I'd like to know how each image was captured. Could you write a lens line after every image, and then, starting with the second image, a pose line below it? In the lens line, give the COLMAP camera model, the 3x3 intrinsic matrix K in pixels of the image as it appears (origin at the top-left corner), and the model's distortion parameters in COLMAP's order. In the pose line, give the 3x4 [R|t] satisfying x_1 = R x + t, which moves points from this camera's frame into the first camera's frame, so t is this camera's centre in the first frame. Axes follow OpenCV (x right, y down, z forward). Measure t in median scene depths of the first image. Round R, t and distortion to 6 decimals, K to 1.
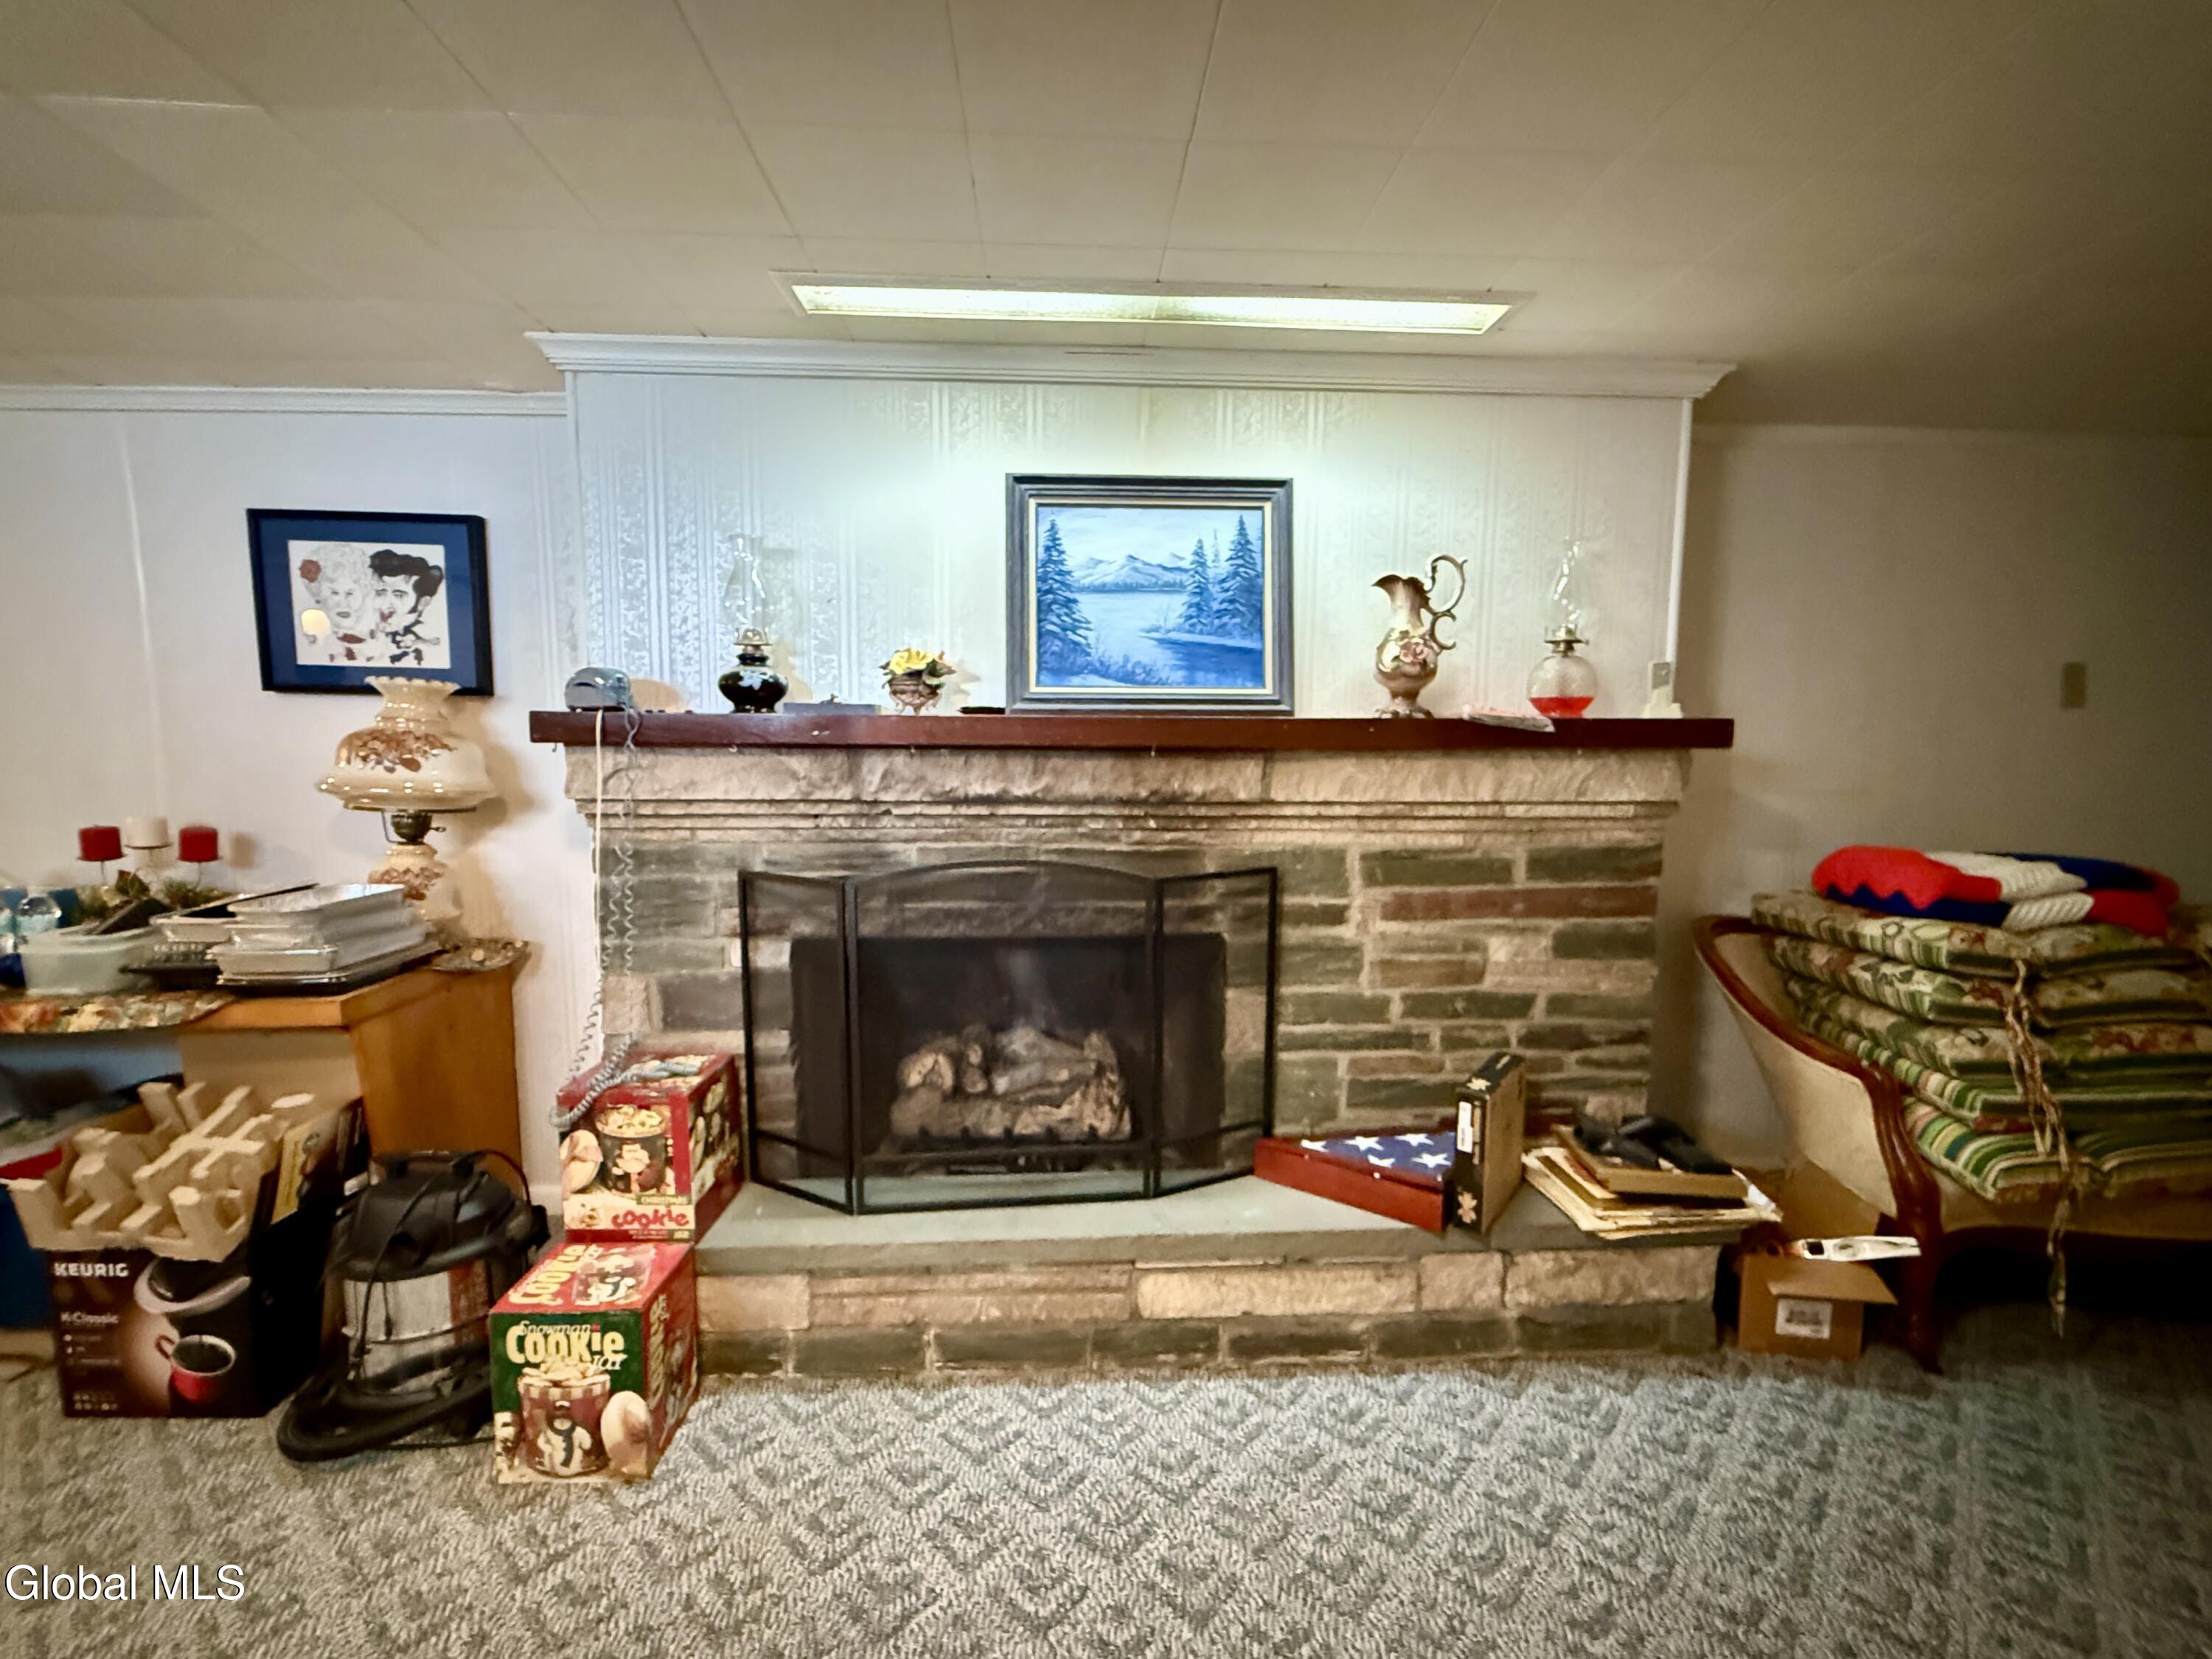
lens RADIAL K [[972.9, 0, 1105.8], [0, 972.9, 829.7], [0, 0, 1]] dist [0.001390, -0.000415]
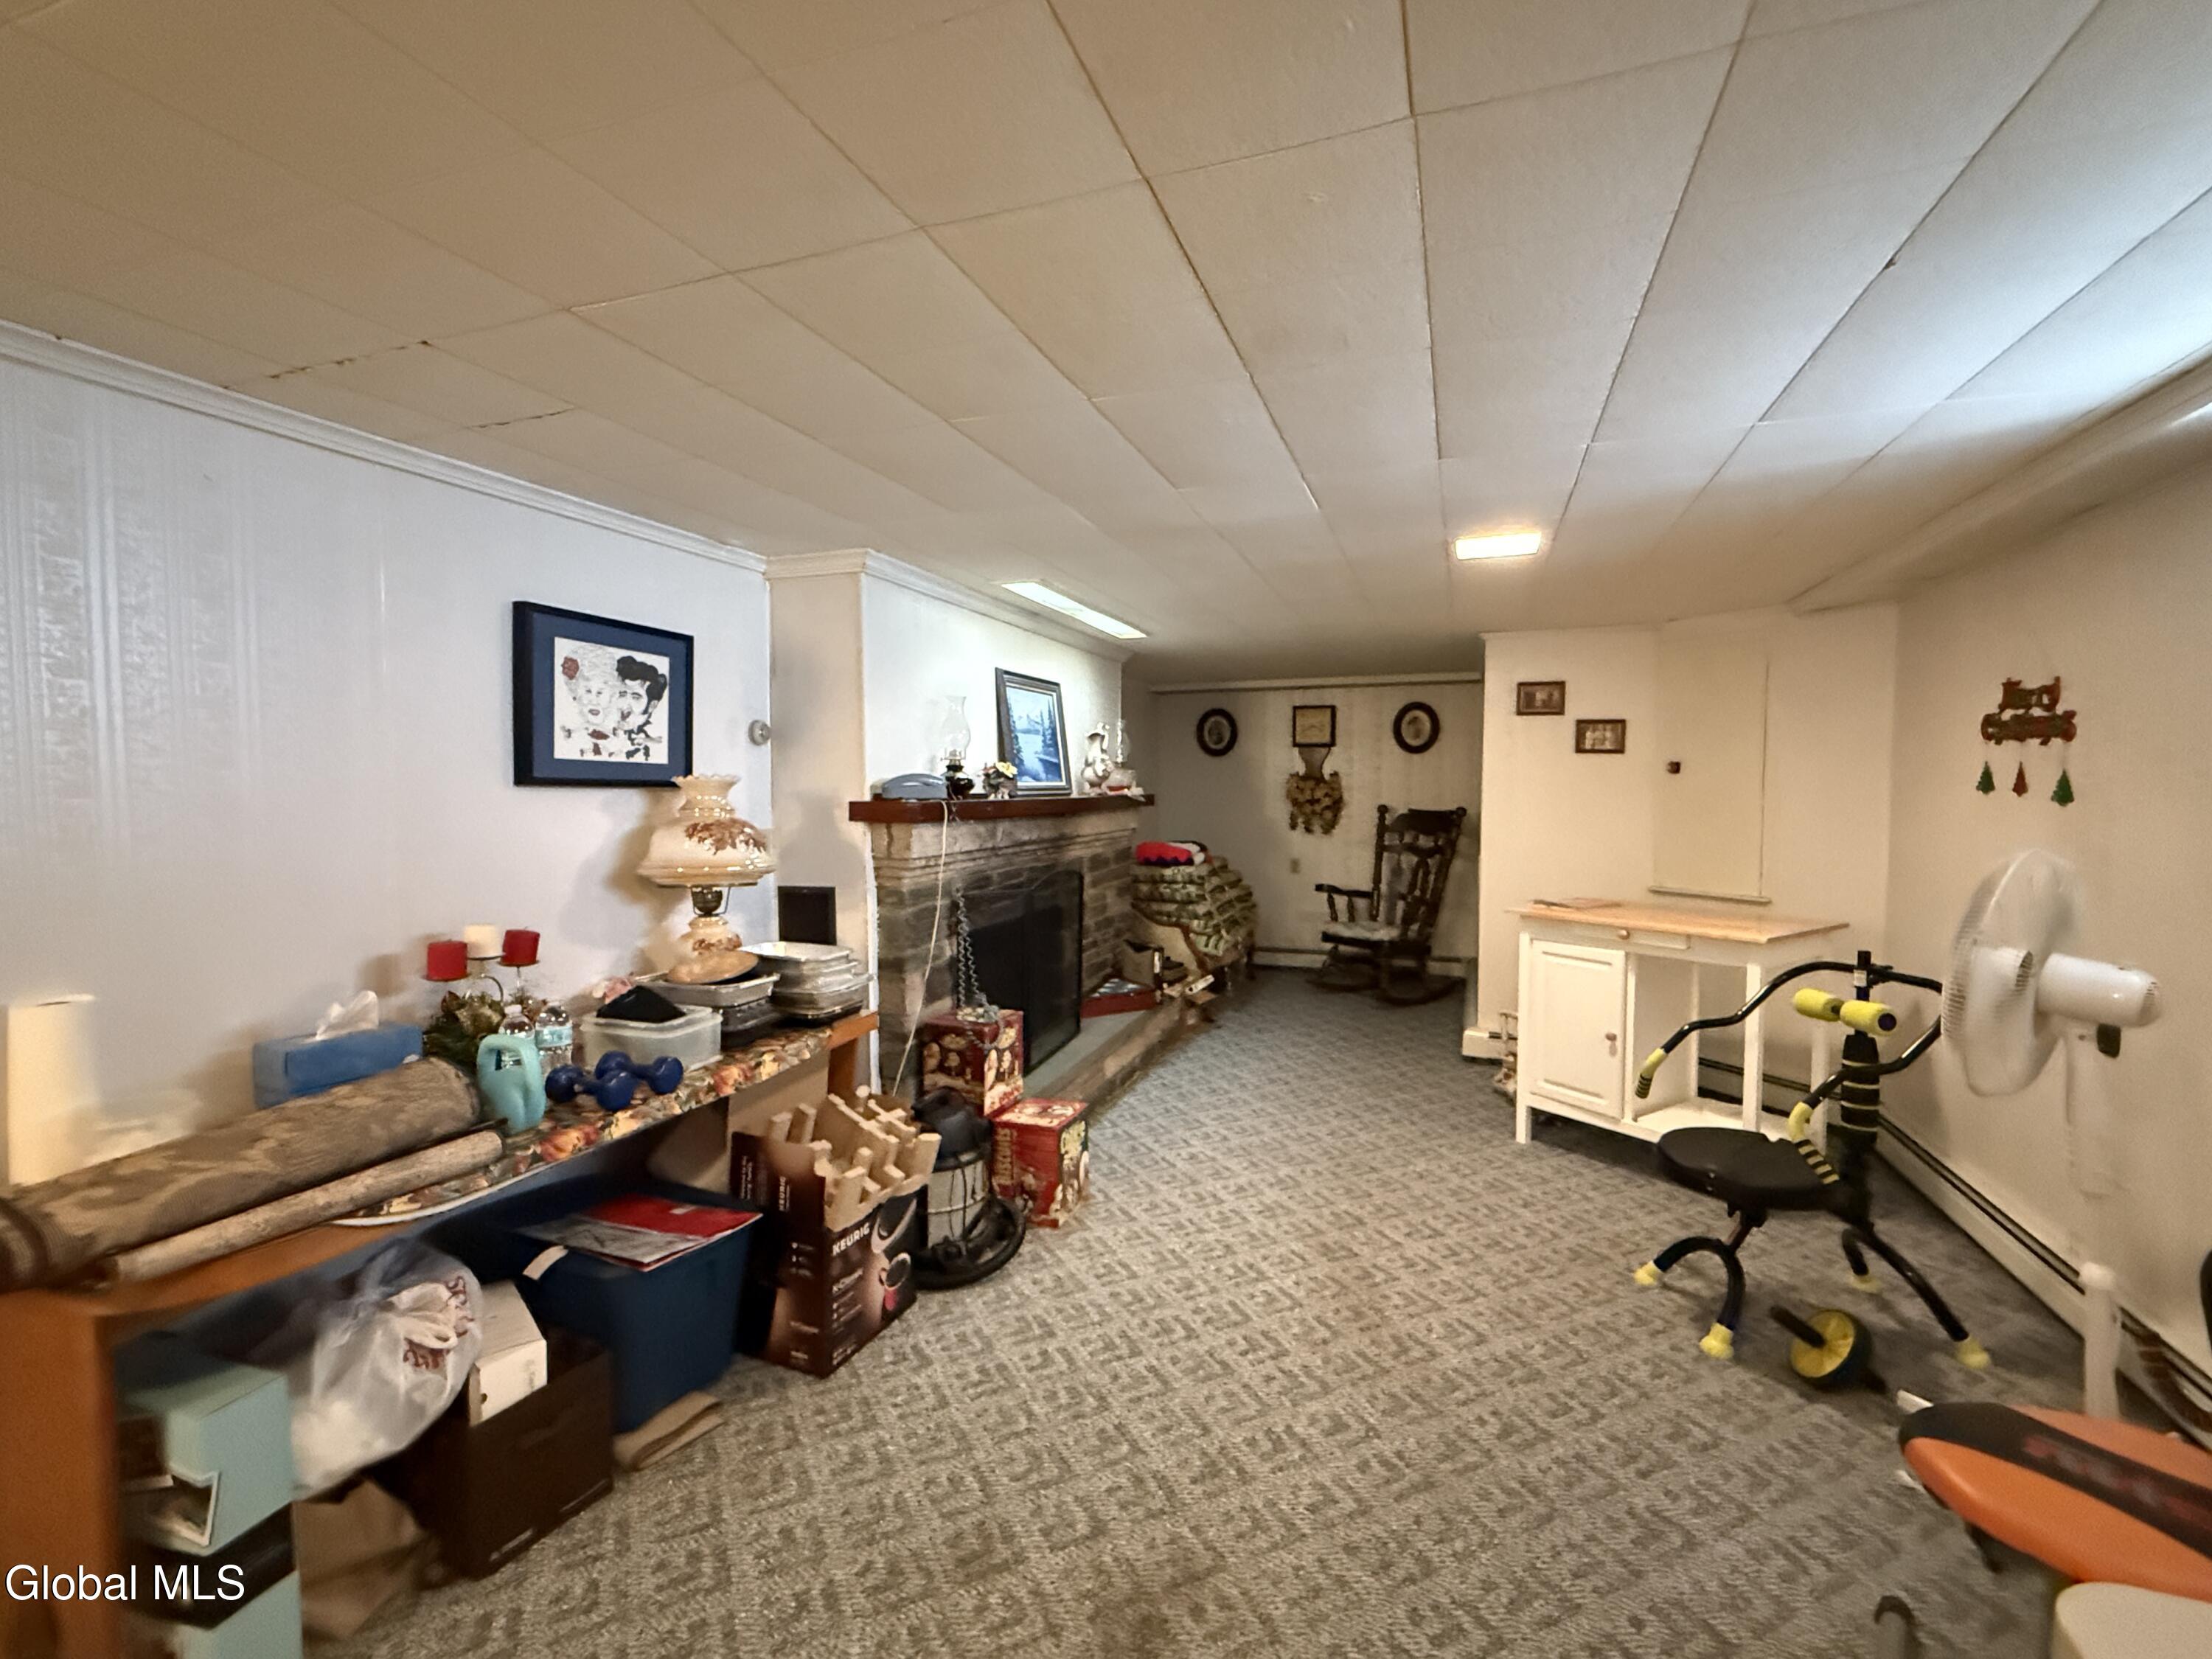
lens RADIAL K [[972.9, 0, 1102.3], [0, 972.9, 825.1], [0, 0, 1]] dist [0.001390, -0.000415]
pose [[0.397263, -0.044795, 0.916611, -1.569129], [0.095230, 0.995428, 0.007374, -0.057271], [-0.912751, 0.084359, 0.399712, 0.096682]]
